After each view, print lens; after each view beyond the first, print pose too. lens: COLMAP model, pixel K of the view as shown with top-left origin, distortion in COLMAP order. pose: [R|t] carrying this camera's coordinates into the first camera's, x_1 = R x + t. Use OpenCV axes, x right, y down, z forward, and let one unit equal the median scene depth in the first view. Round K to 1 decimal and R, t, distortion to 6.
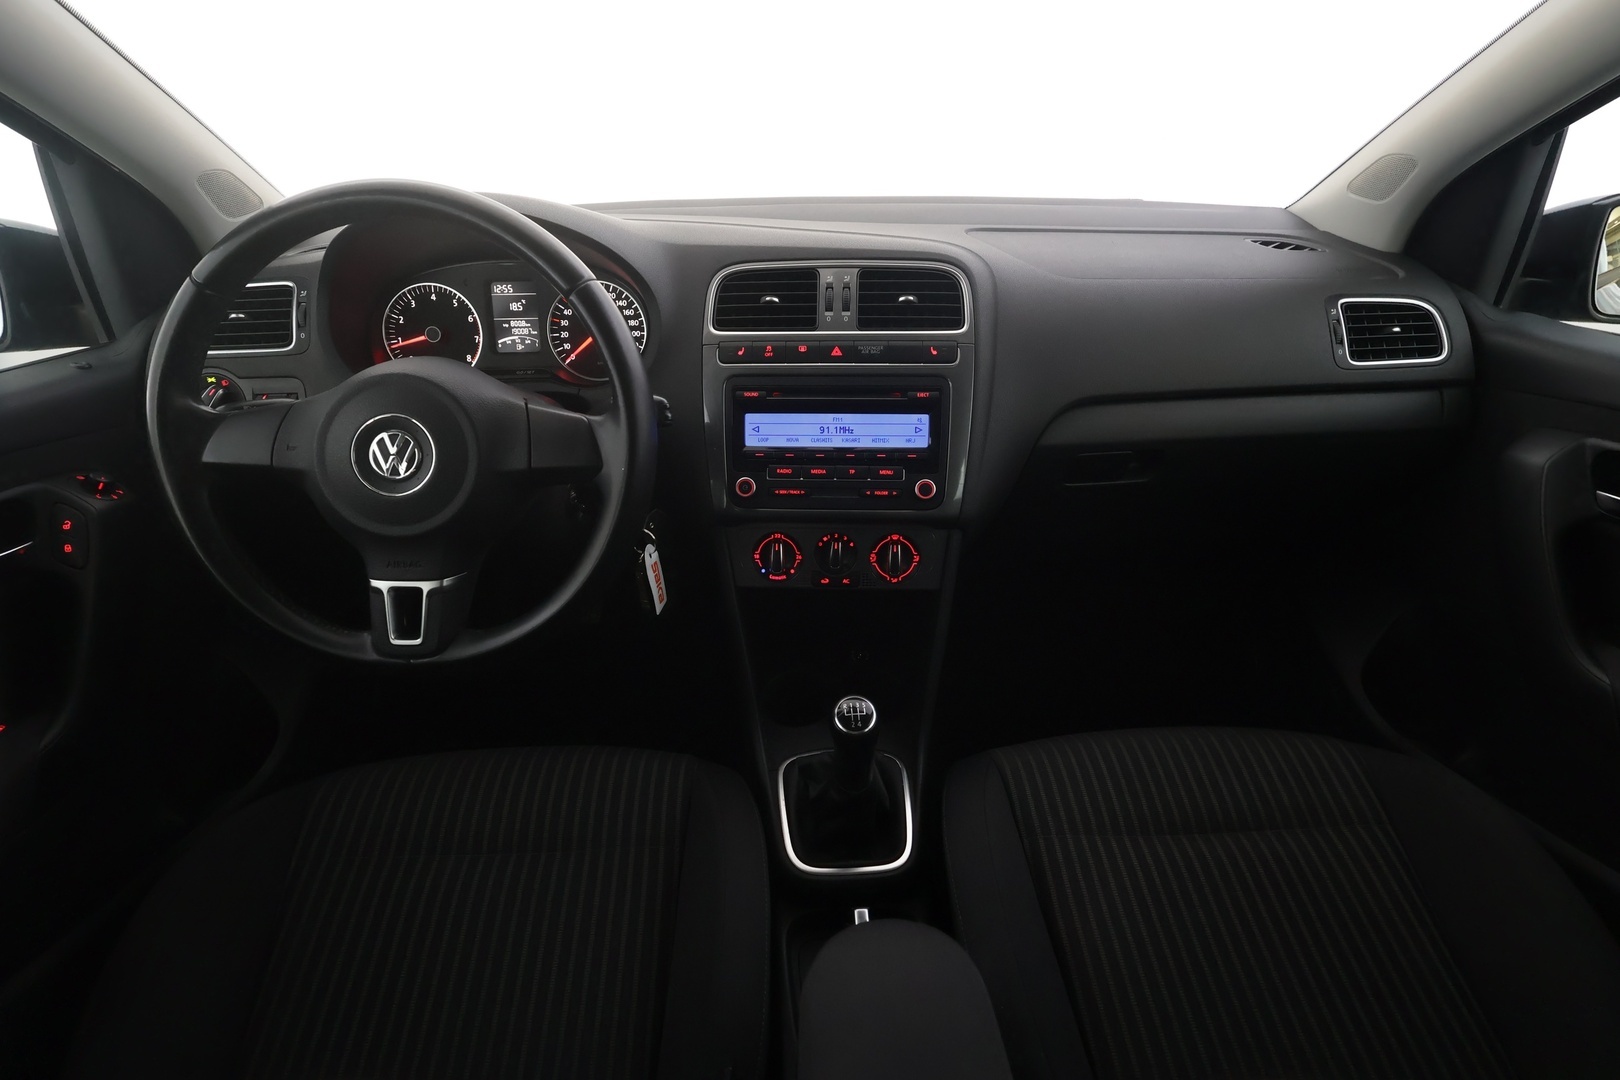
lens RADIAL K [[747.9, 0, 806.6], [0, 747.9, 542.3], [0, 0, 1]] dist [0.000301, 0.002656]
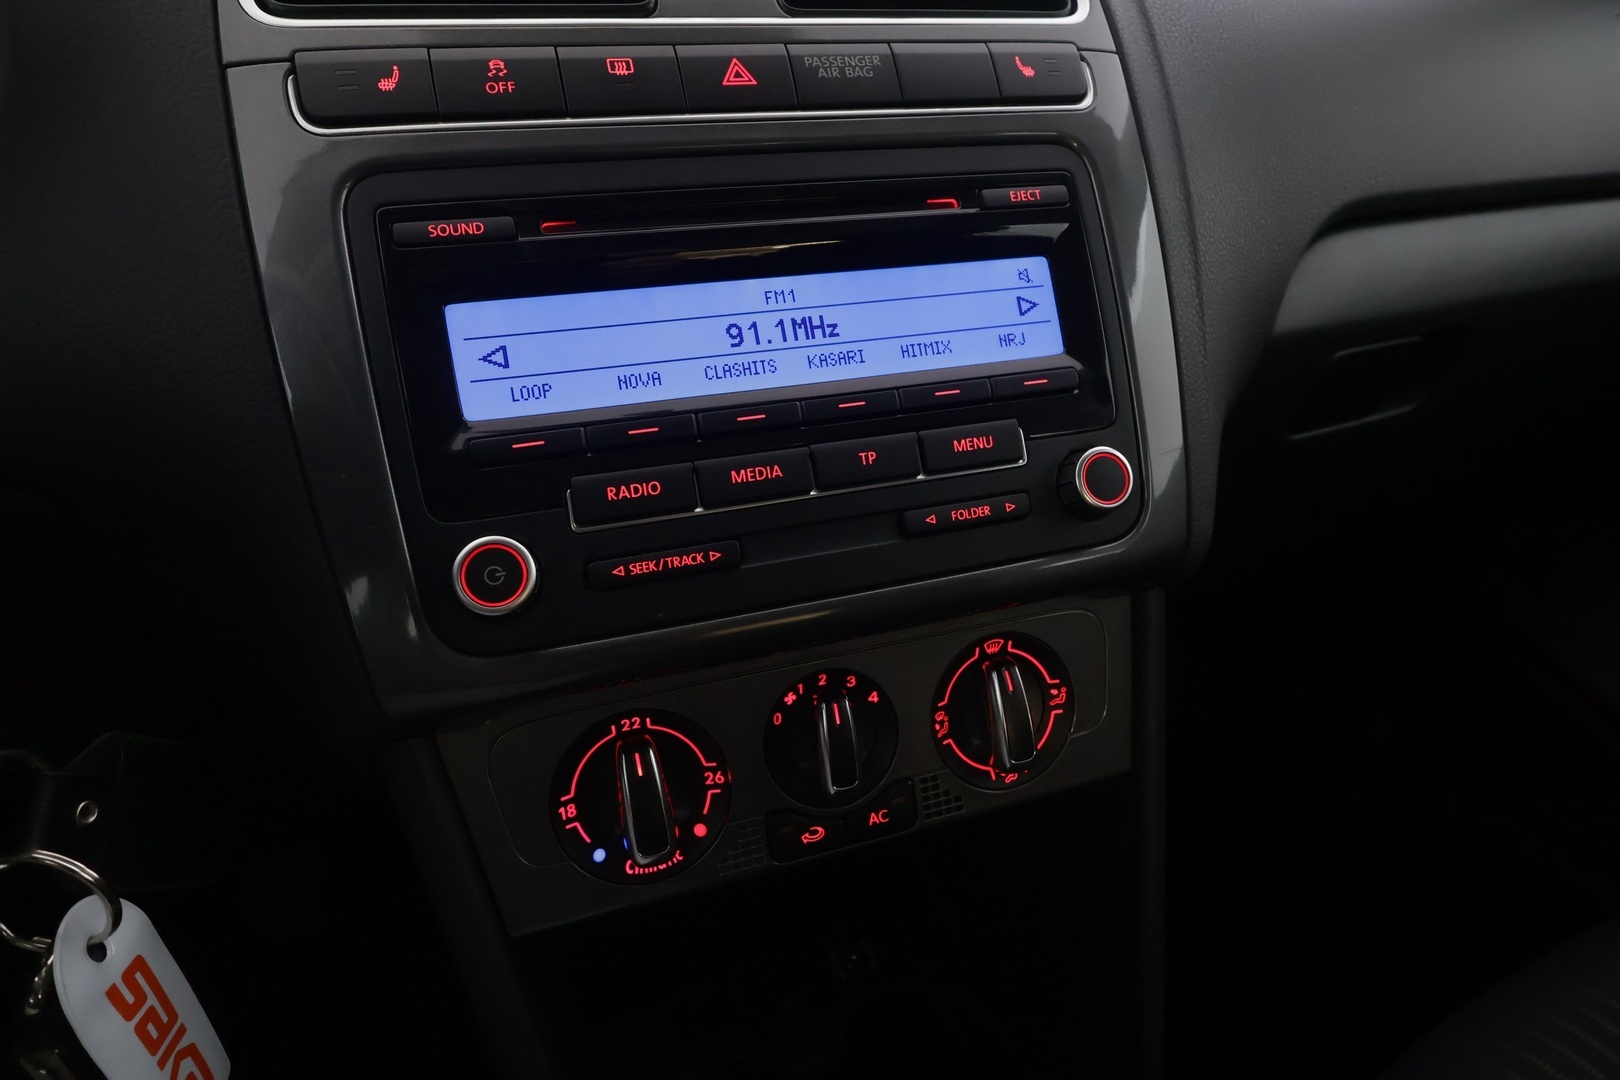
lens RADIAL K [[873.3, 0, 812.2], [0, 873.3, 538.5], [0, 0, 1]] dist [-0.001480, 0.004773]
pose [[0.931227, -0.163787, 0.325561, -0.074653], [0.195510, 0.978410, -0.067001, -0.044175], [-0.307558, 0.126043, 0.943144, 0.676427]]
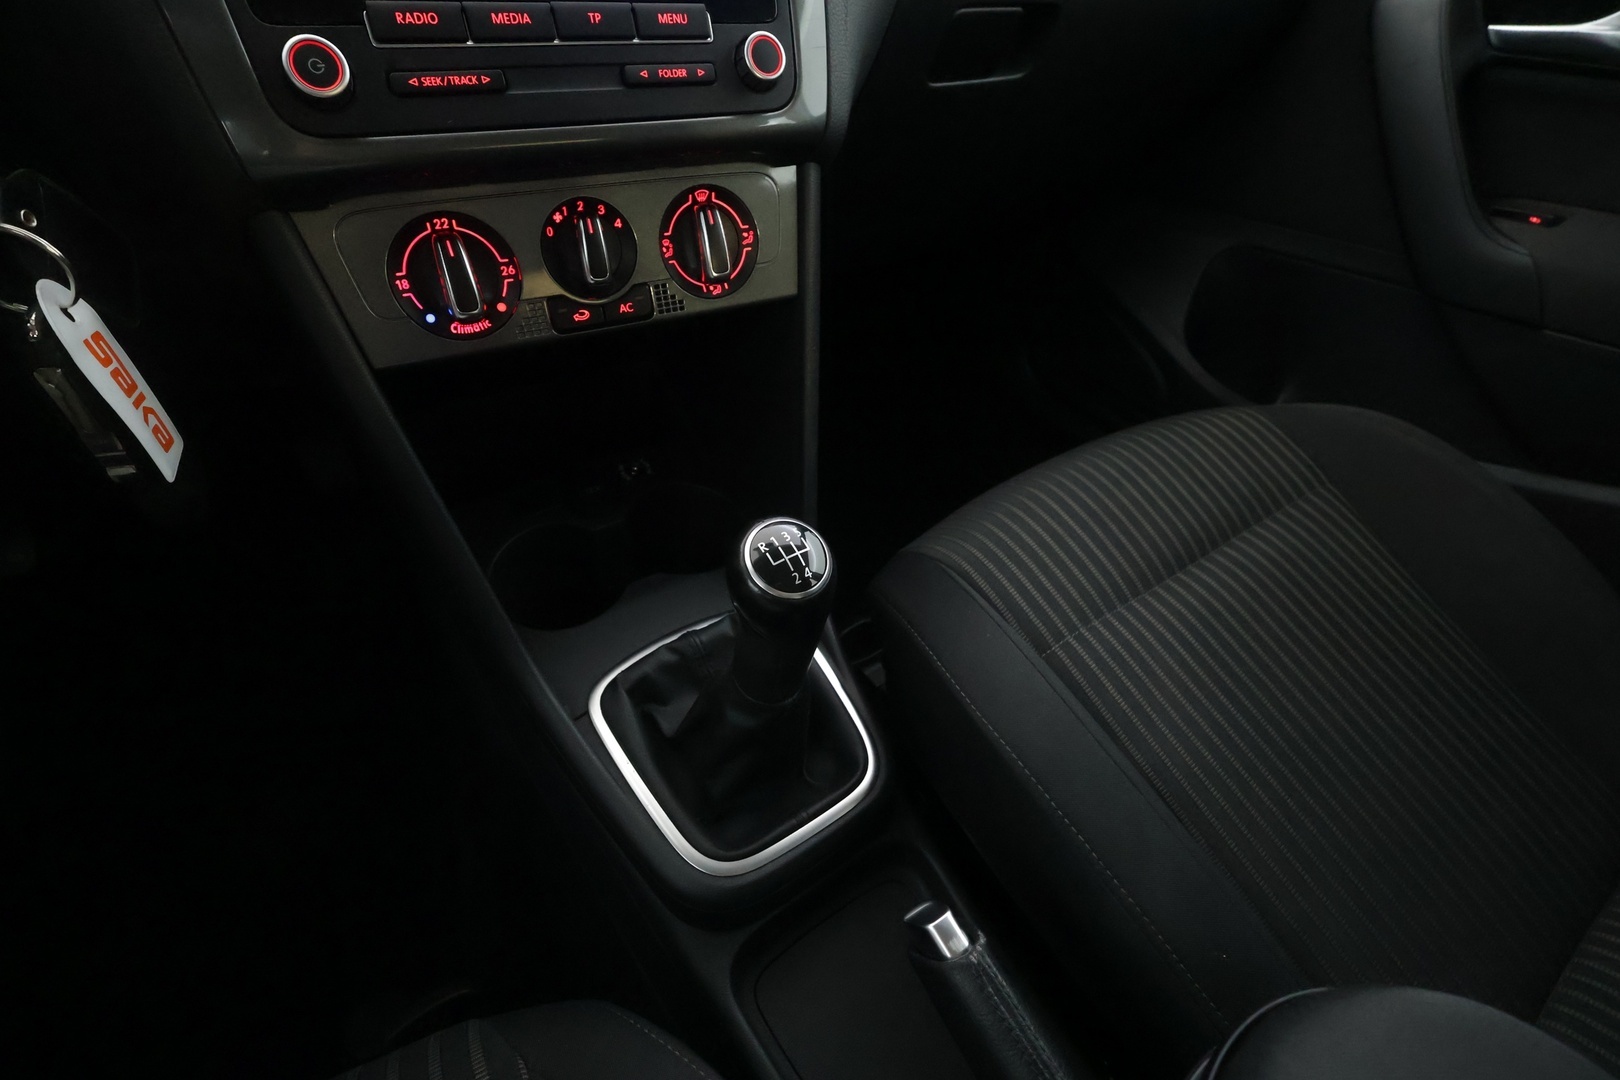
lens RADIAL K [[747.9, 0, 810.2], [0, 747.9, 538.2], [0, 0, 1]] dist [0.000301, 0.002656]
pose [[0.839803, -0.304081, 0.449739, -0.111475], [0.191370, 0.941052, 0.278924, 0.082654], [-0.508043, -0.148175, 0.848490, 0.534766]]
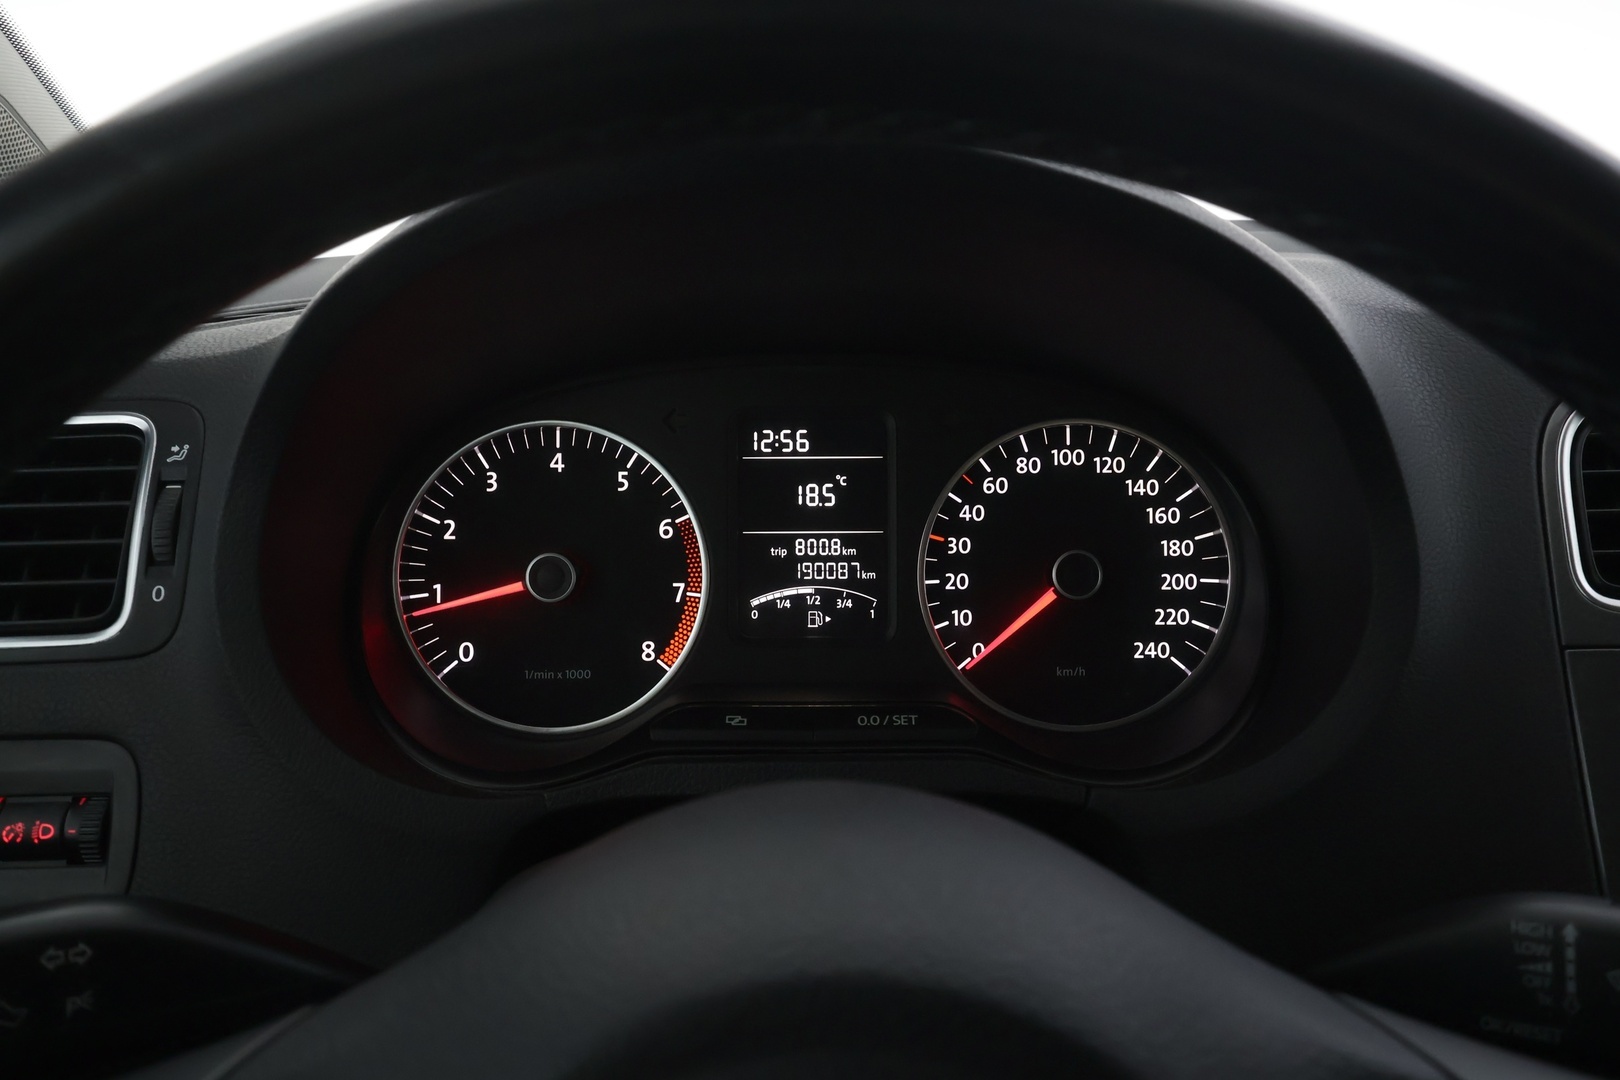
lens RADIAL K [[1265.3, 0, 808.0], [0, 1265.3, 538.3], [0, 0, 1]] dist [-0.007230, 0.015031]
pose [[0.999374, 0.014405, -0.032312, -0.407392], [-0.021379, 0.973612, -0.227204, -0.191572], [0.028187, 0.227753, 0.973311, 0.528099]]
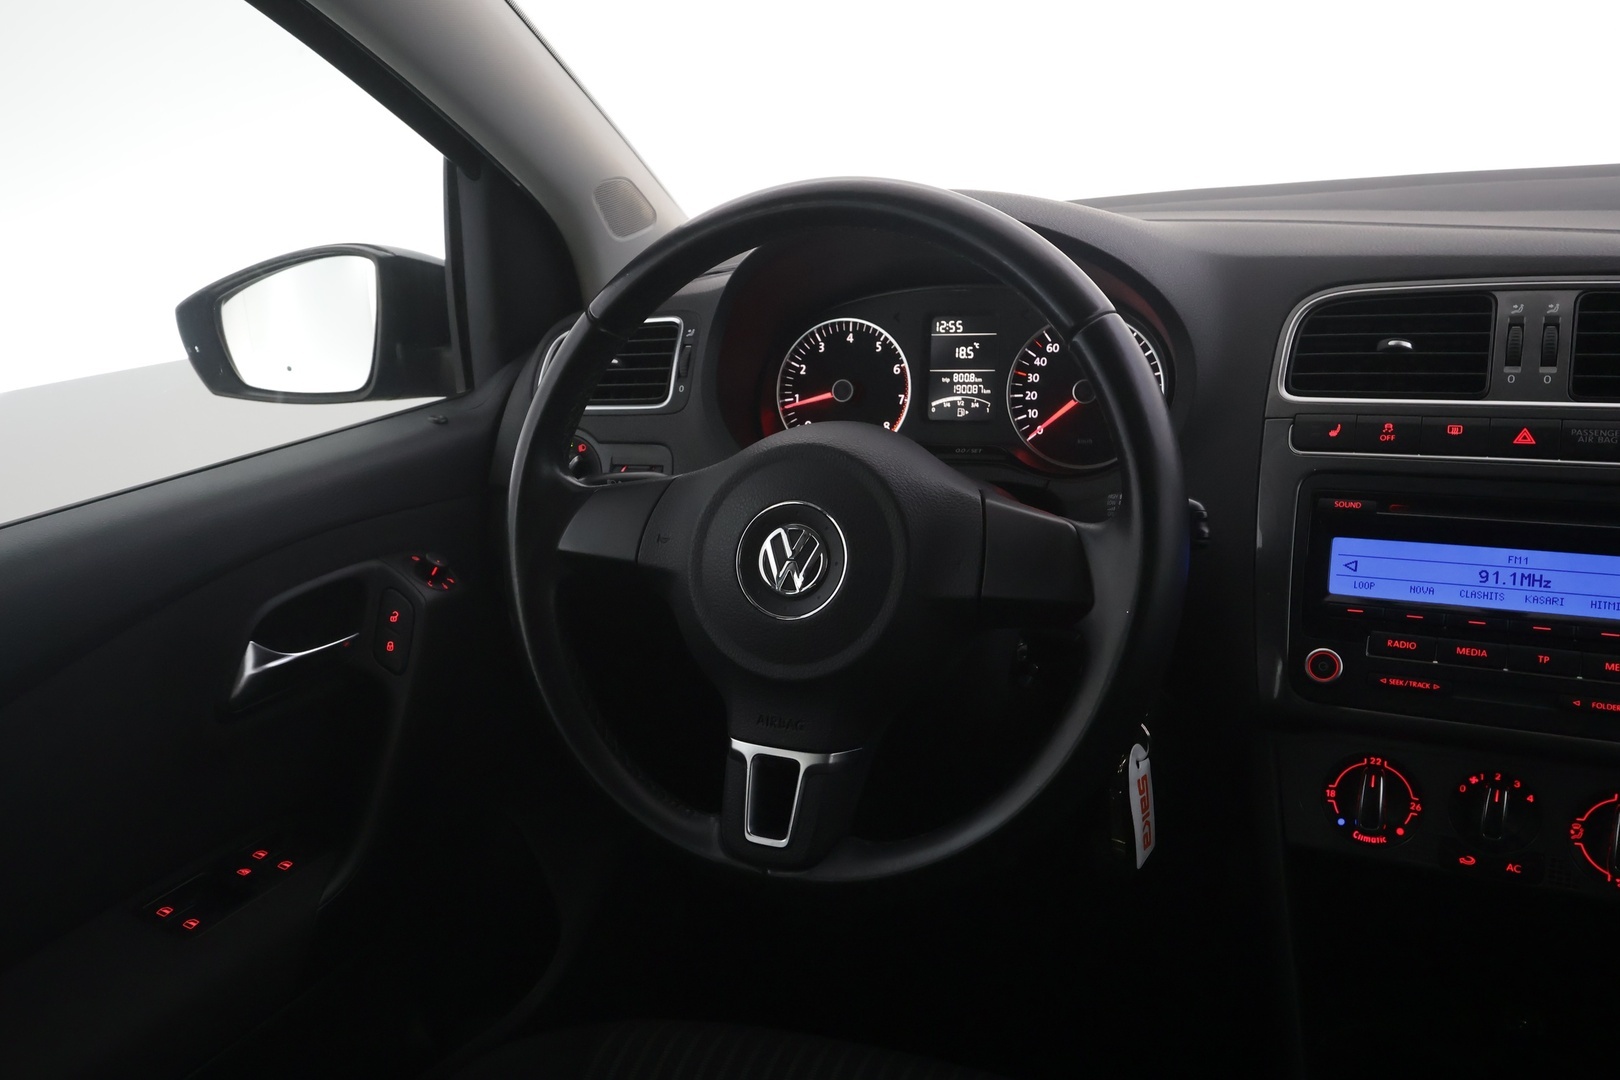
lens RADIAL K [[1265.3, 0, 805.1], [0, 1265.3, 544.5], [0, 0, 1]] dist [-0.007230, 0.015031]
pose [[0.905600, 0.072152, -0.417950, -0.043428], [-0.136499, 0.982577, -0.126136, 0.009483], [0.401567, 0.171278, 0.899671, -0.025509]]
